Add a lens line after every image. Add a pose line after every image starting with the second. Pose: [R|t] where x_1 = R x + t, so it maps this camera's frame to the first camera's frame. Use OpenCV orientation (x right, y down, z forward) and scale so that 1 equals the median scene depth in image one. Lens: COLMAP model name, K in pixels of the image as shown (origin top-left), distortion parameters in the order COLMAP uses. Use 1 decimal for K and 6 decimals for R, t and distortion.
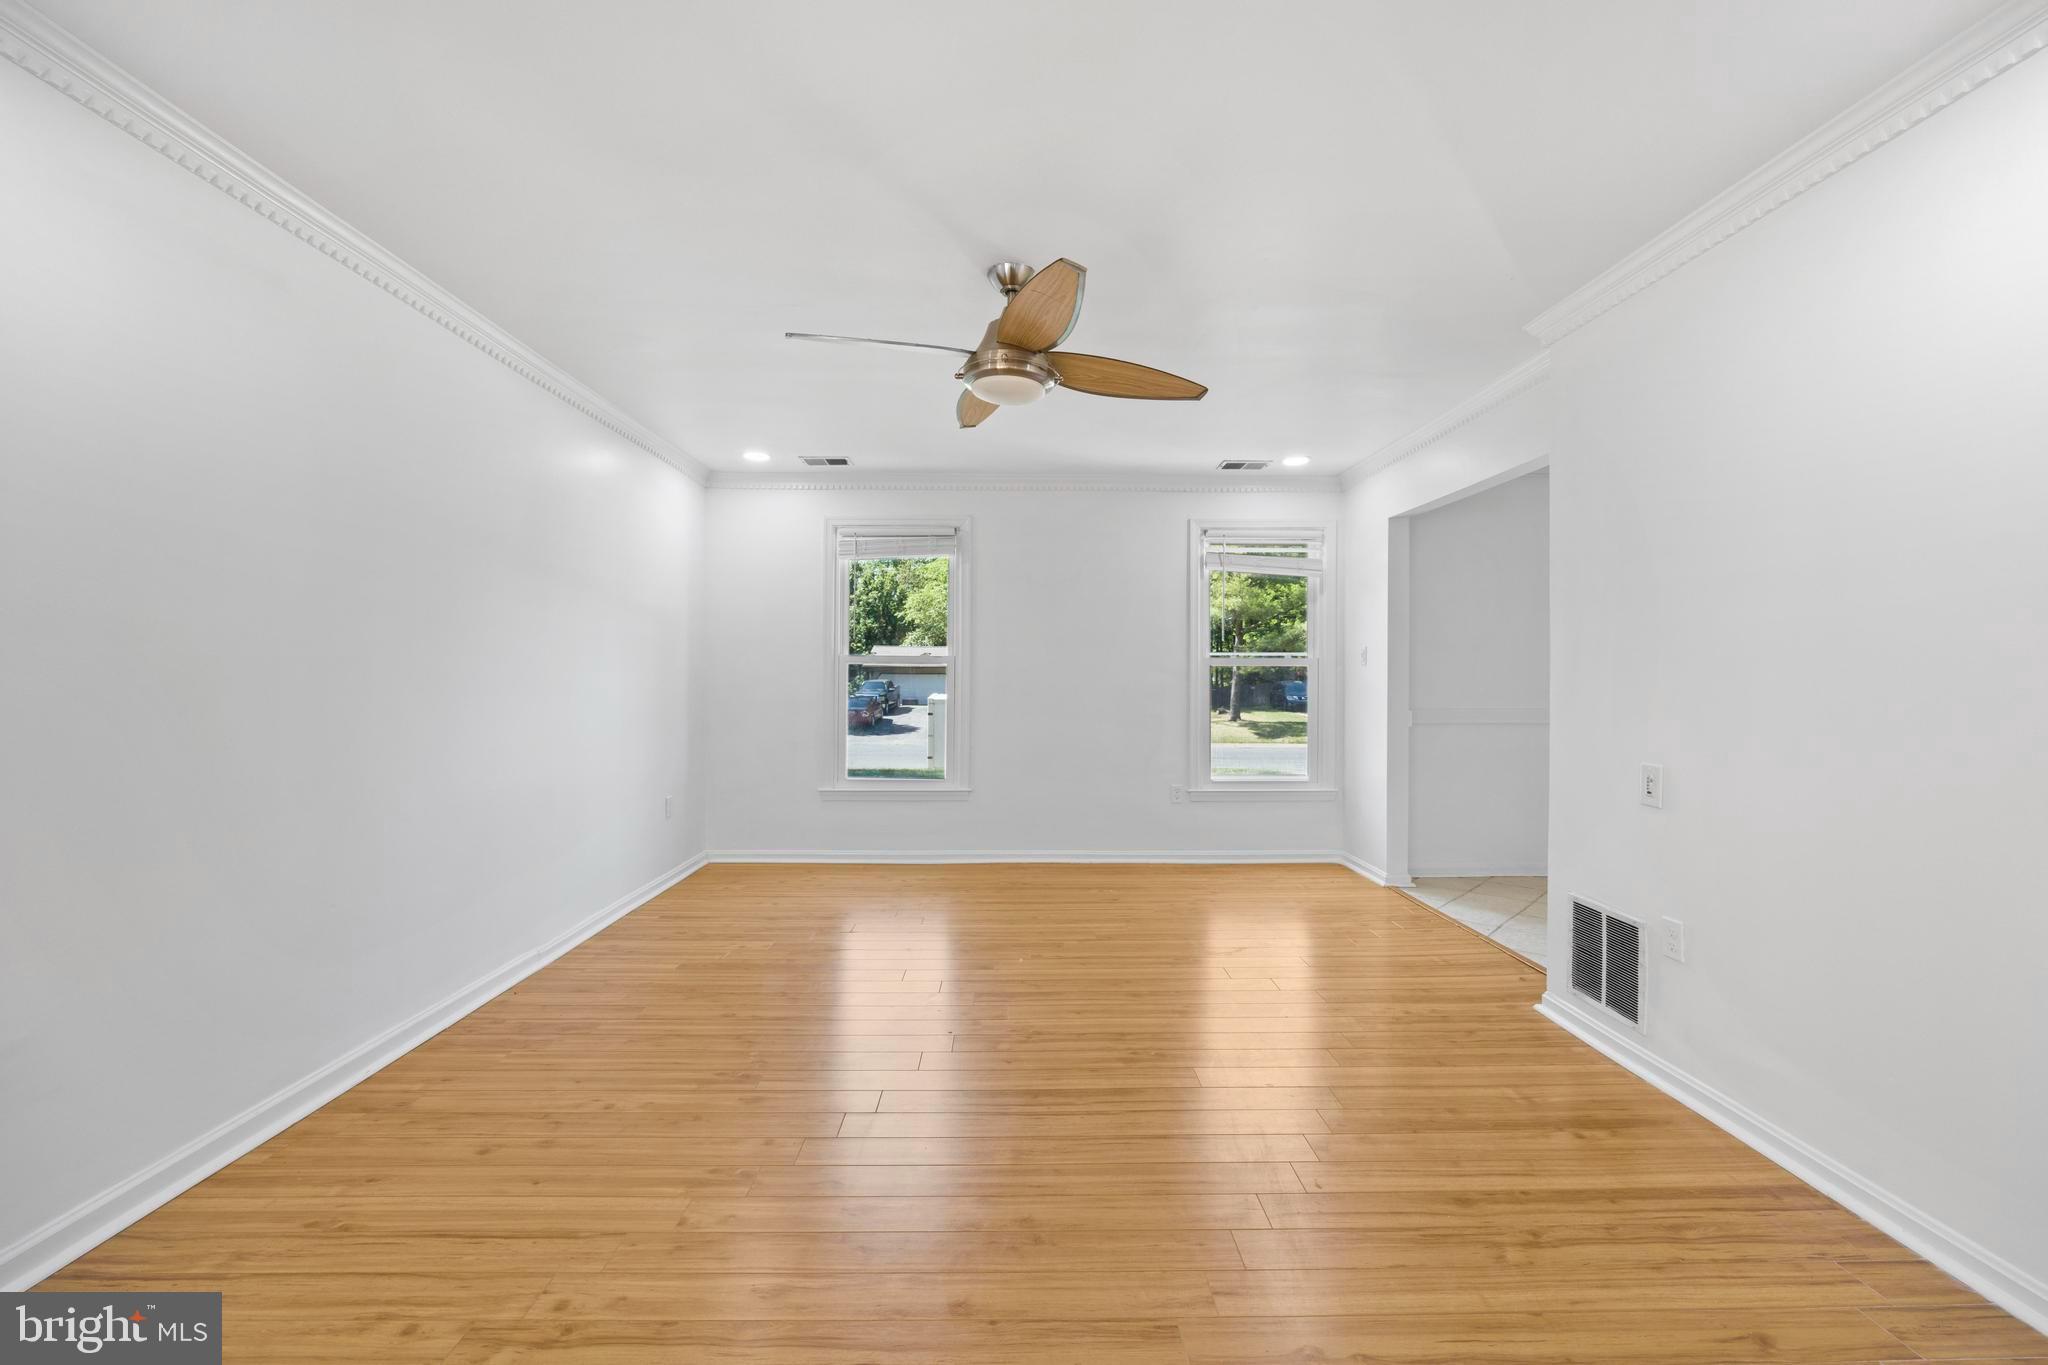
lens RADIAL K [[817.0, 0, 1030.1], [0, 817.0, 680.9], [0, 0, 1]] dist [-0.007241, -0.000005]
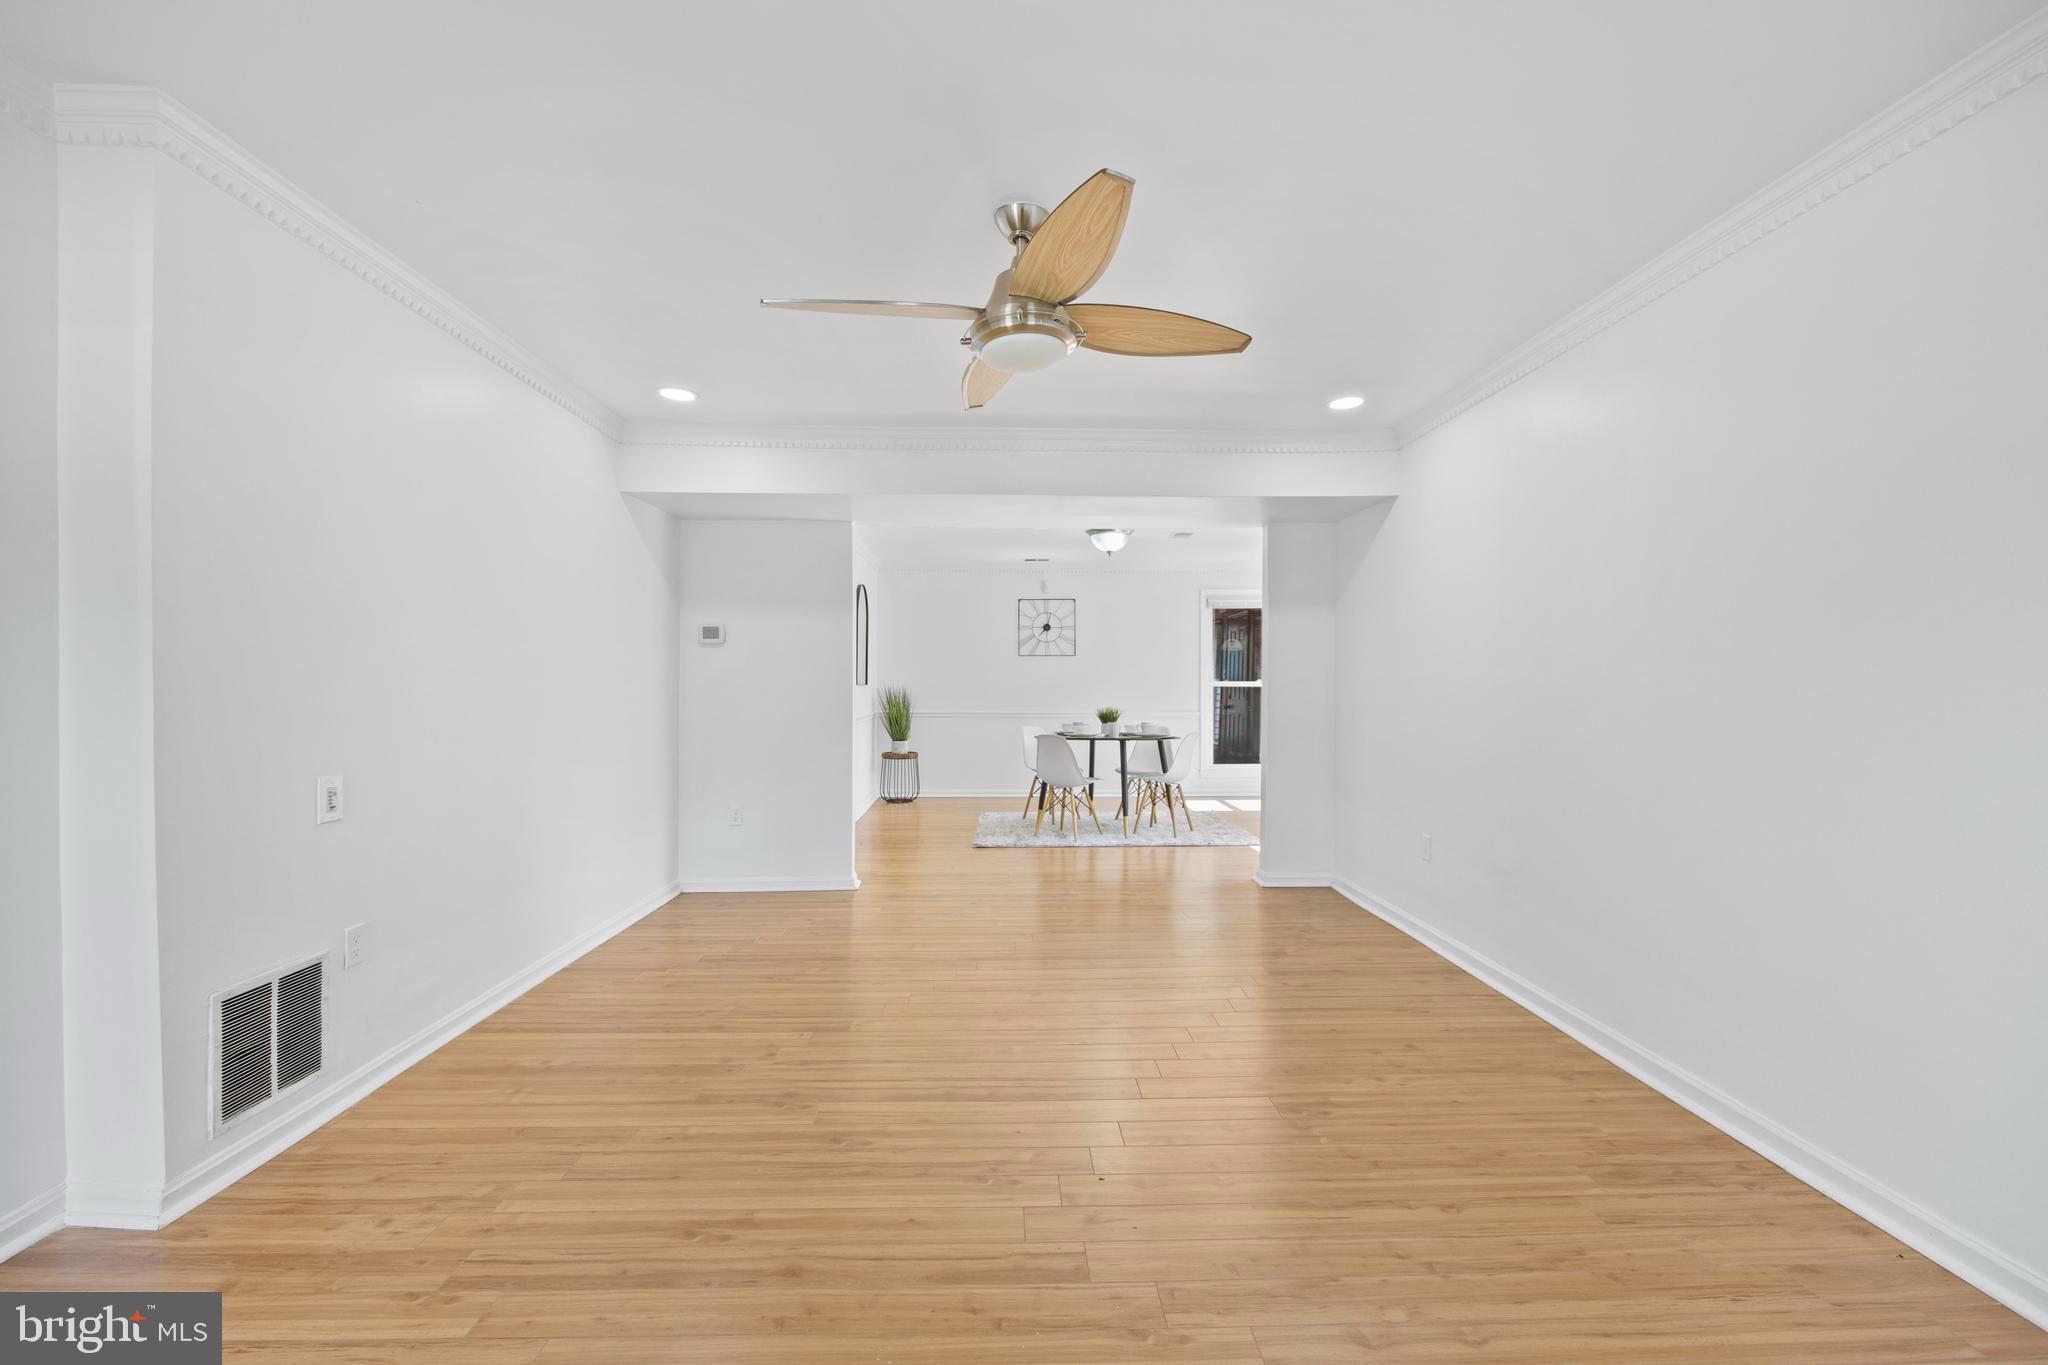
lens RADIAL K [[806.4, 0, 1002.7], [0, 806.4, 684.3], [0, 0, 1]] dist [-0.004272, 0.000251]
pose [[-0.999813, -0.005413, 0.018574, -0.022813], [-0.005171, 0.999901, 0.013058, -0.019494], [-0.018643, 0.012959, -0.999742, 1.851404]]
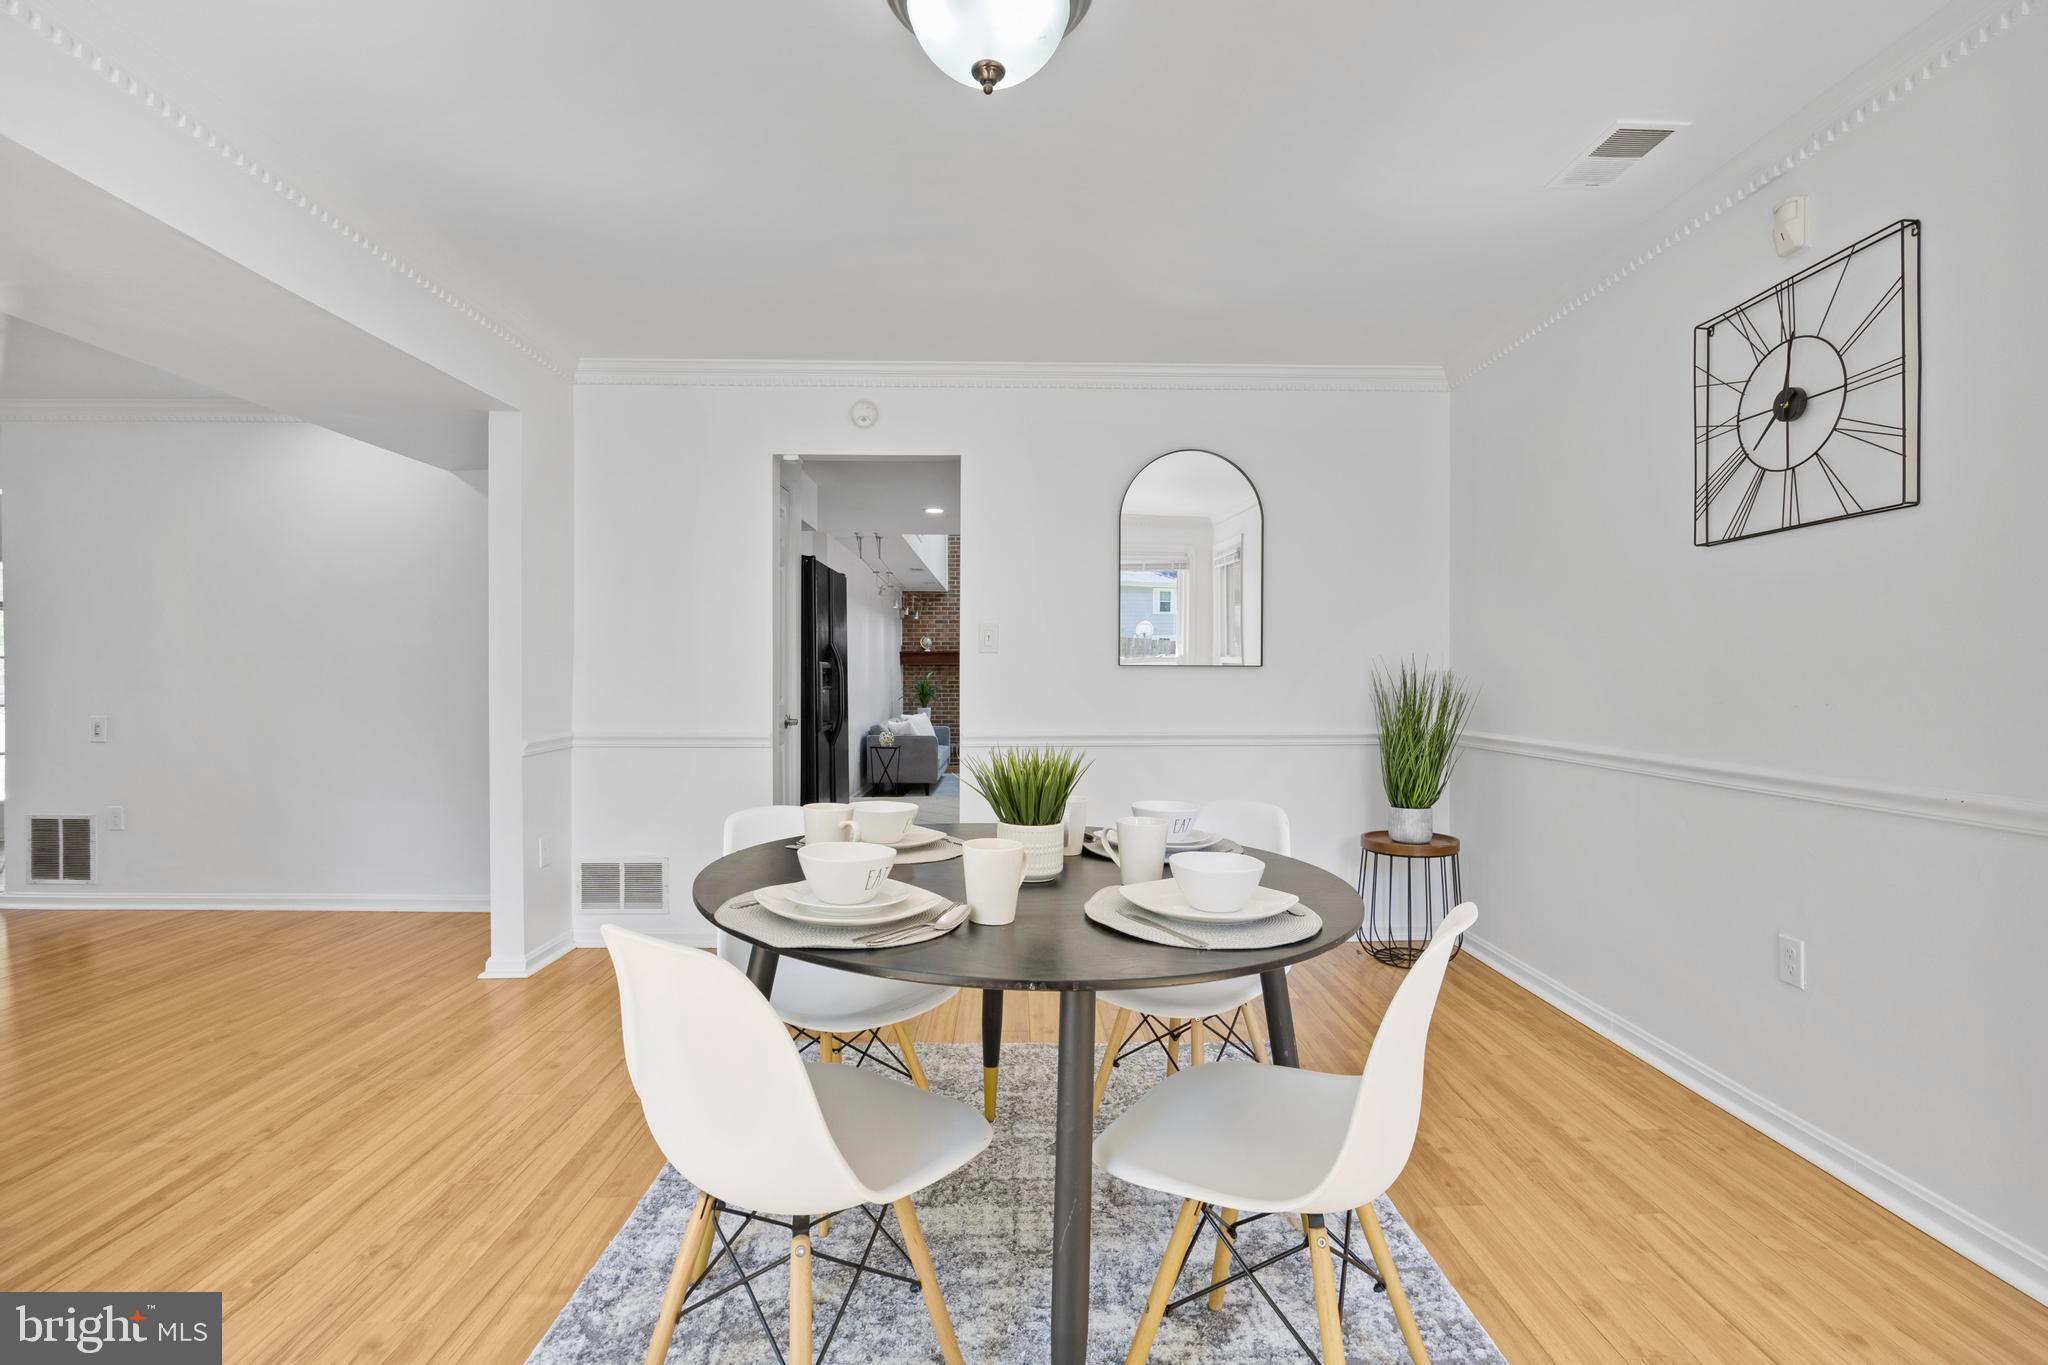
lens RADIAL K [[927.3, 0, 1041.7], [0, 927.3, 678.4], [0, 0, 1]] dist [-0.016325, 0.000865]
pose [[0.000393, -0.004086, 0.999992, -1.036642], [0.010225, 0.999939, 0.004082, 0.036640], [-0.999948, 0.010223, 0.000435, -0.872442]]
